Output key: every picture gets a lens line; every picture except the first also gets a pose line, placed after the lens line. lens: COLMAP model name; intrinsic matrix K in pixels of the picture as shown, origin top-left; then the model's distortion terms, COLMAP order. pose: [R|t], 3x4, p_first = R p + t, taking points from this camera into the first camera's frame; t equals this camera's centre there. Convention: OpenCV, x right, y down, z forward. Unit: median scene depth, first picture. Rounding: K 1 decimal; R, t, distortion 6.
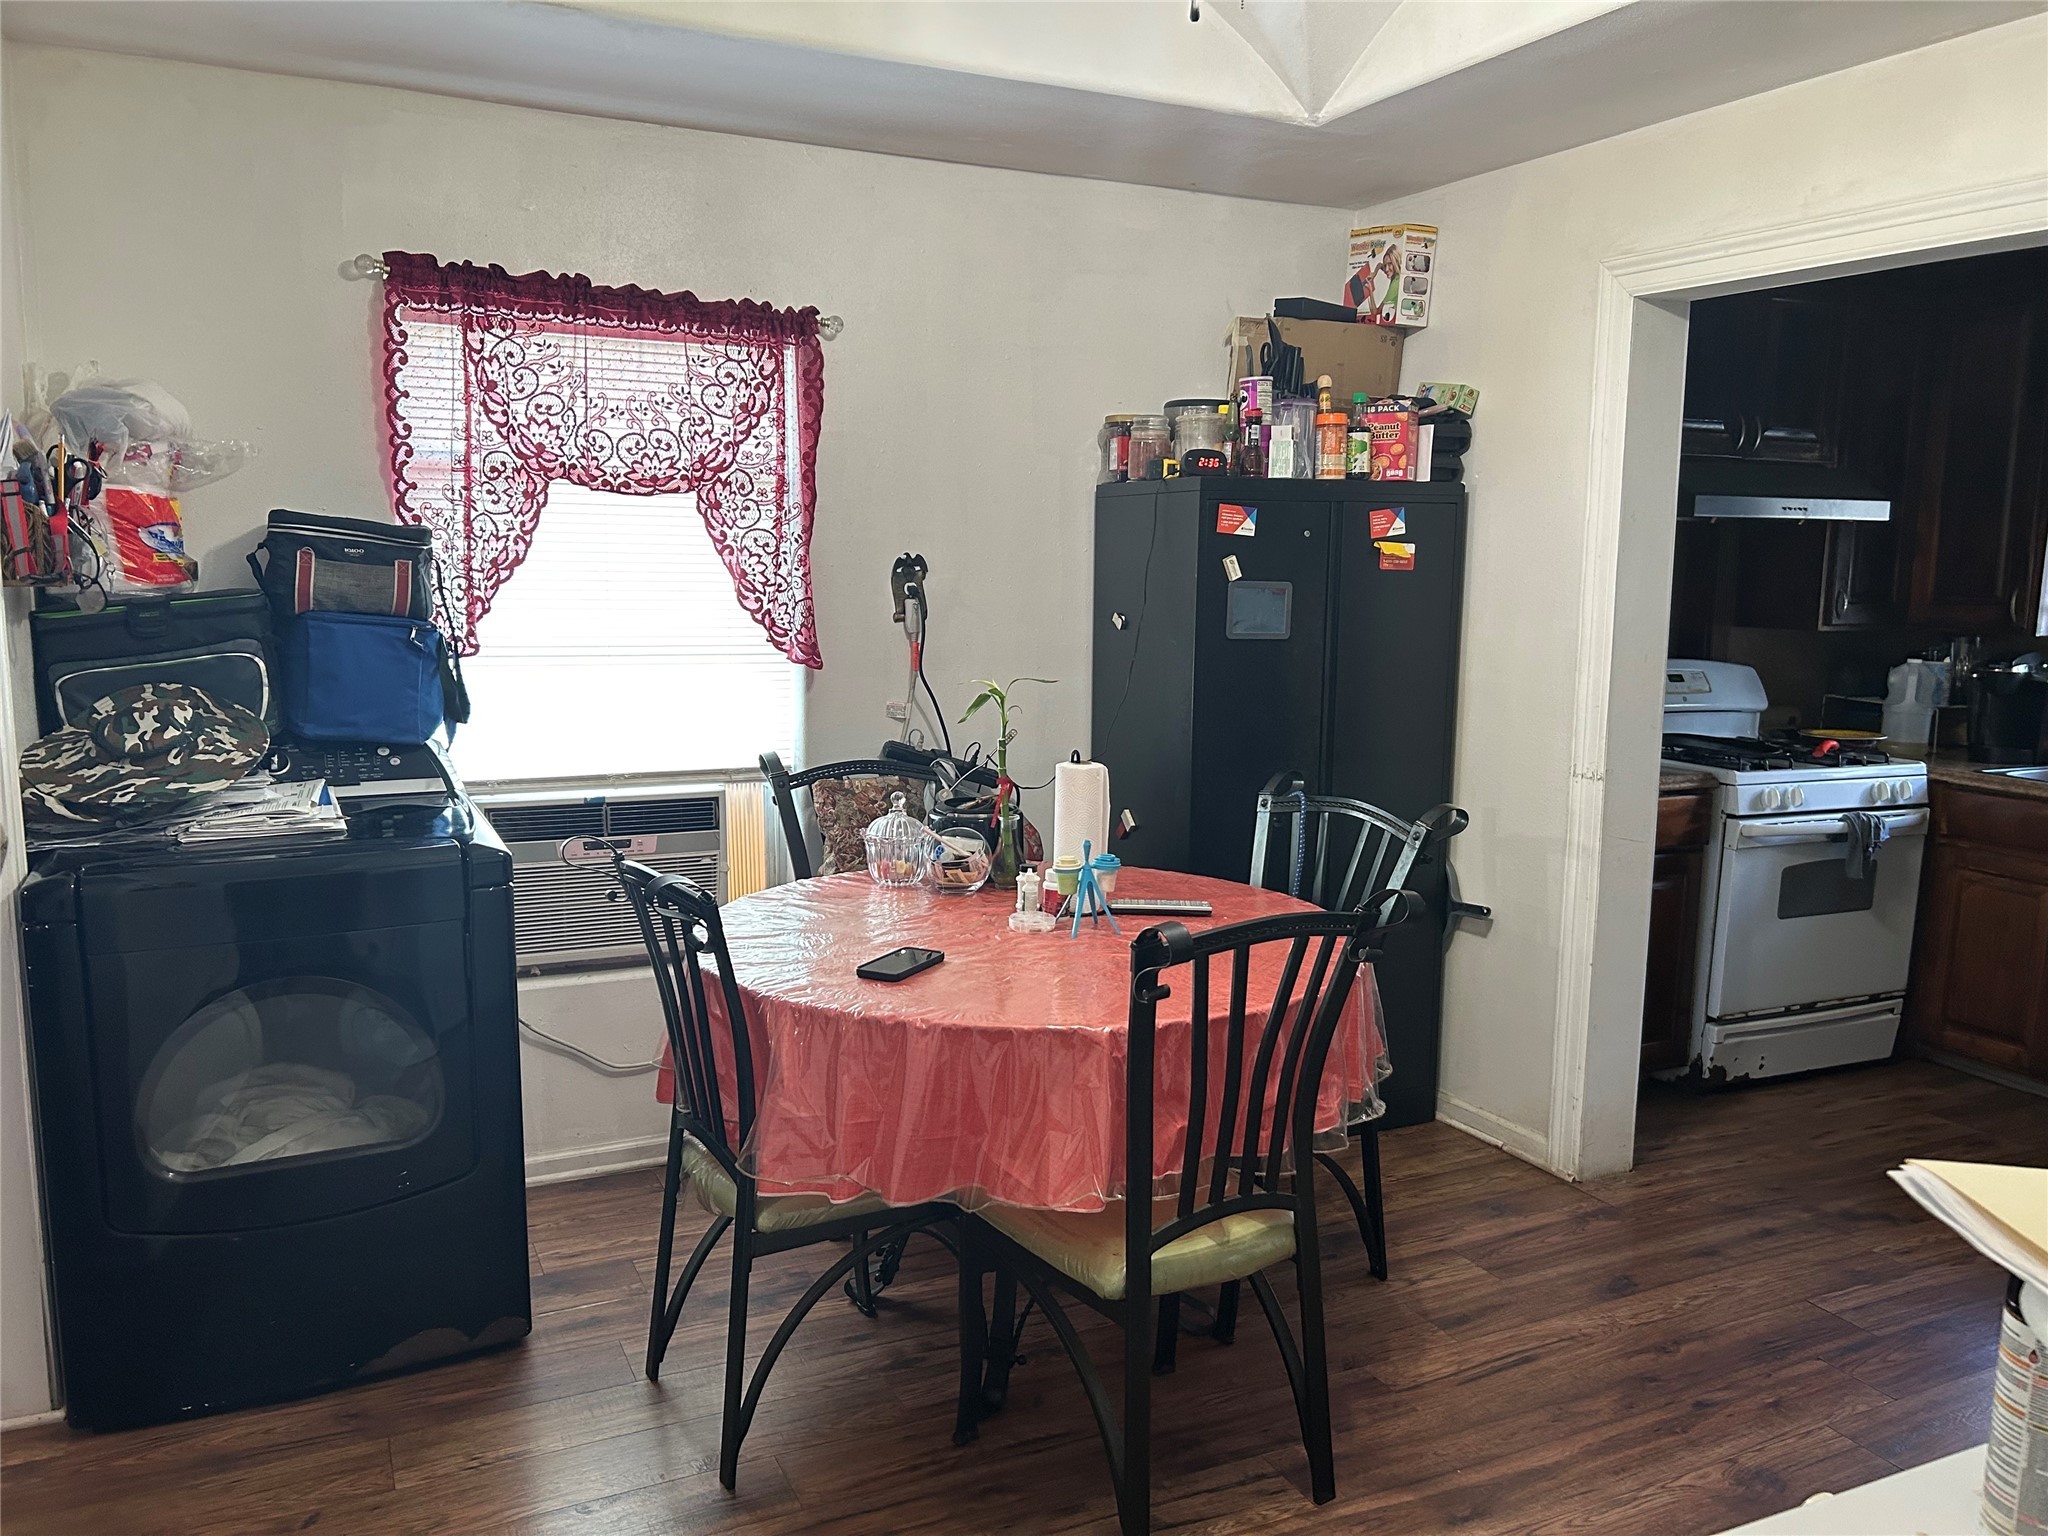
lens RADIAL K [[1555.5, 0, 1022.1], [0, 1555.5, 775.8], [0, 0, 1]] dist [-0.001702, 0.000879]
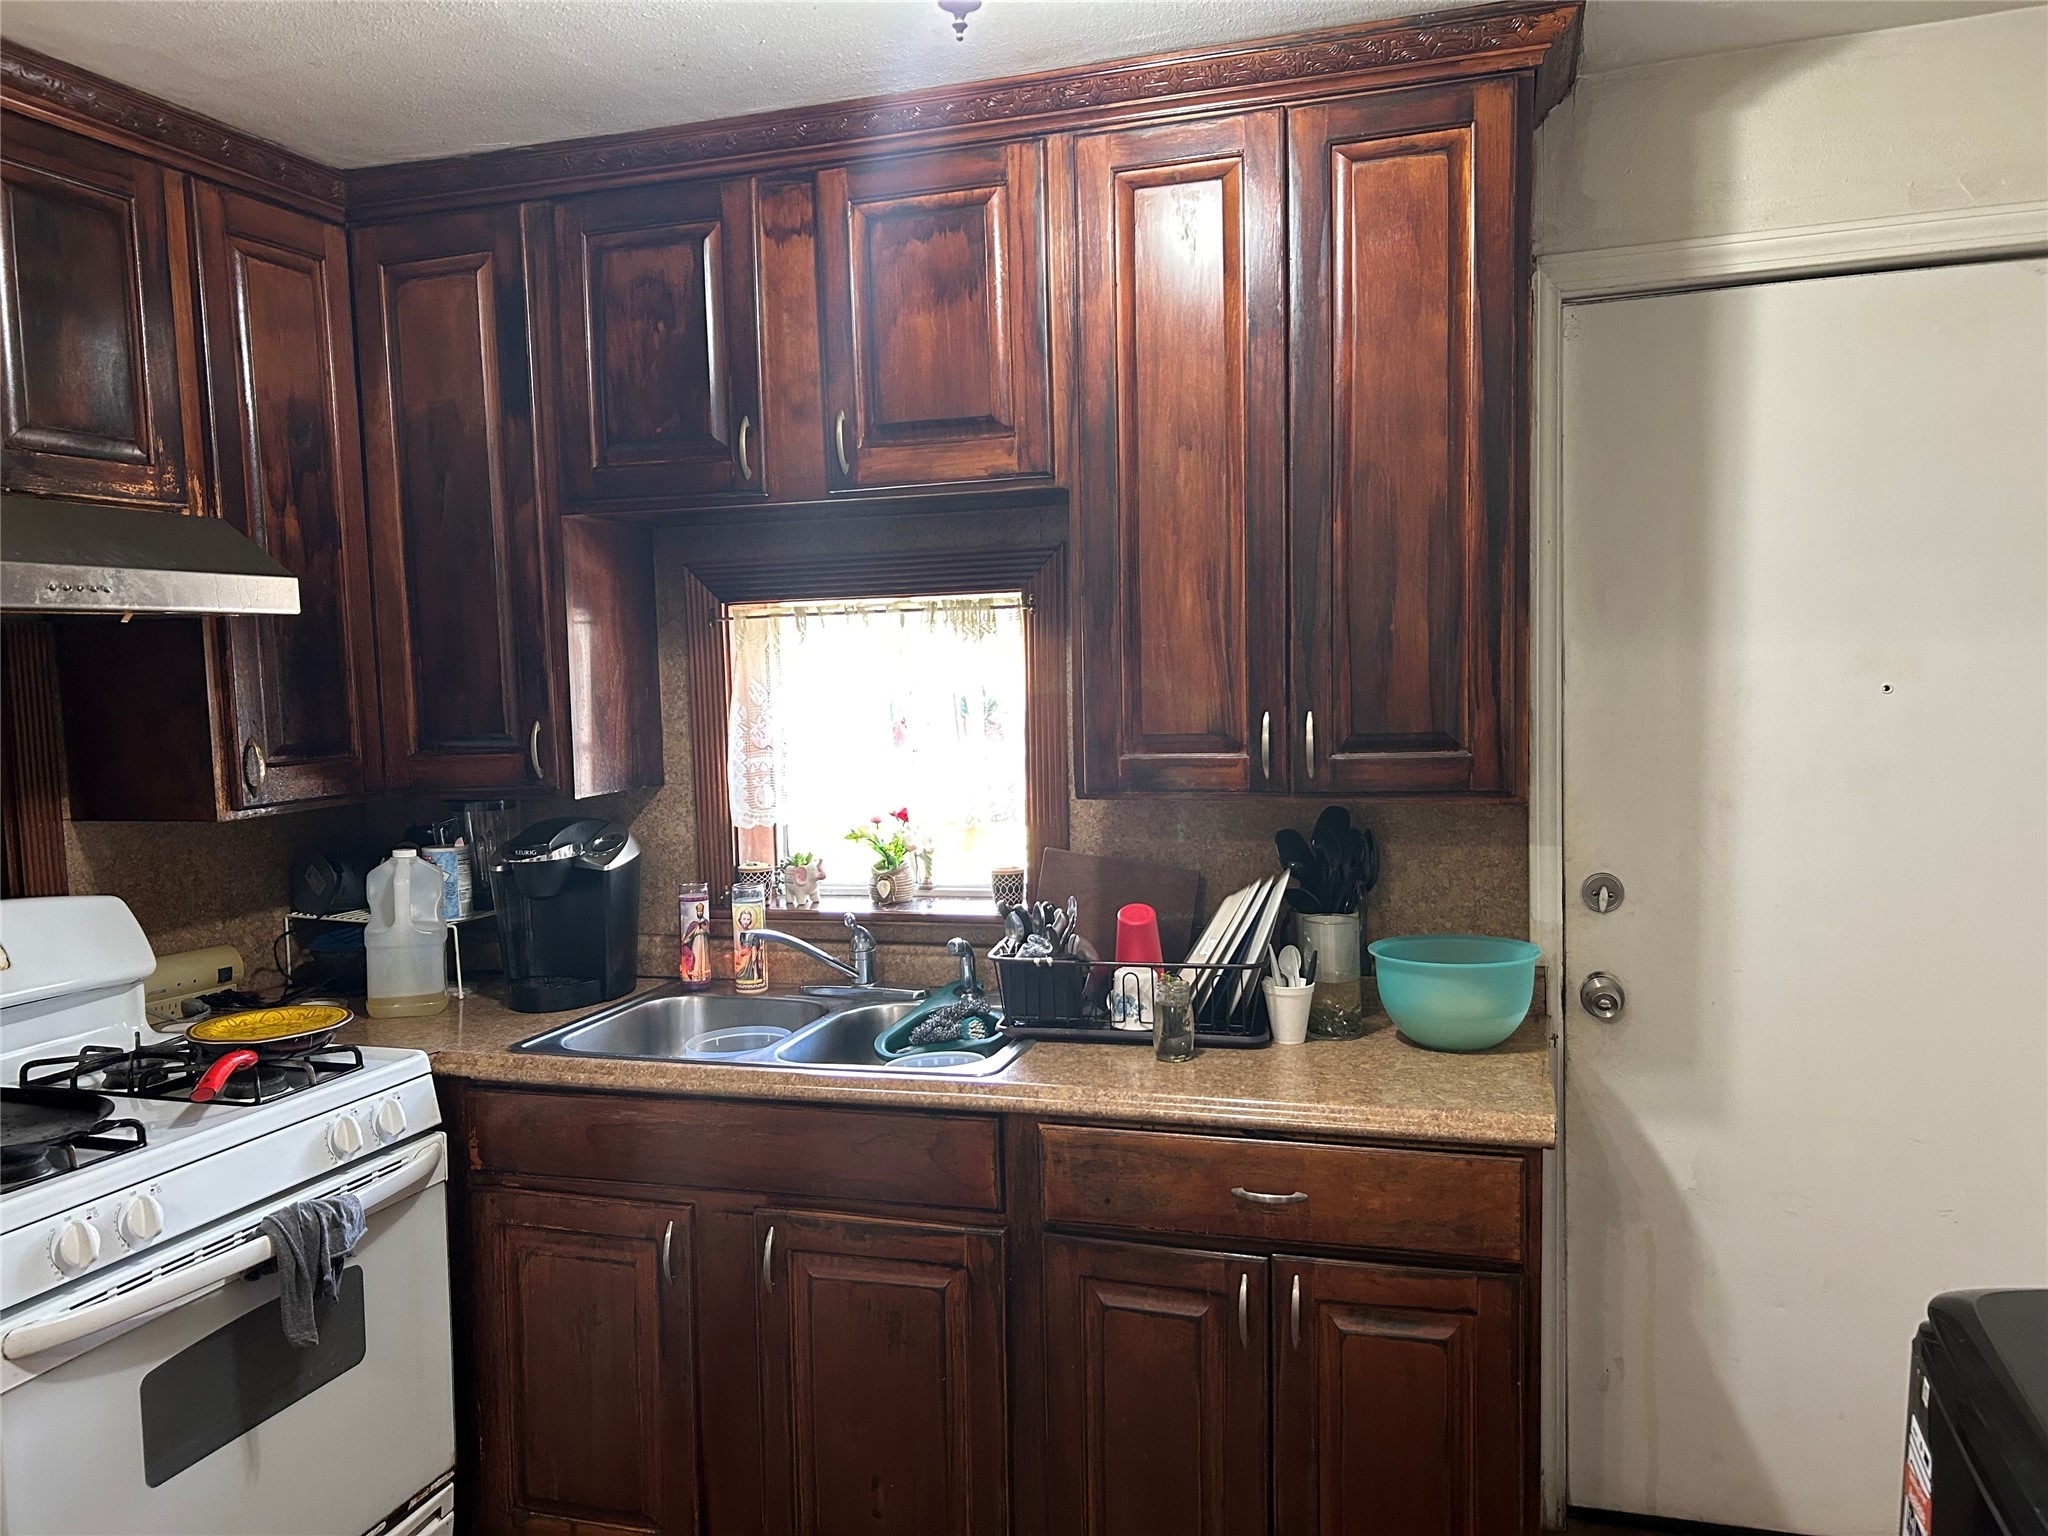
lens RADIAL K [[1555.5, 0, 1022.1], [0, 1555.5, 775.8], [0, 0, 1]] dist [-0.001702, 0.000879]
pose [[0.679290, -0.089246, 0.728423, 0.324792], [0.140003, 0.990108, -0.009252, -0.067832], [-0.720391, 0.108267, 0.685065, 0.452462]]
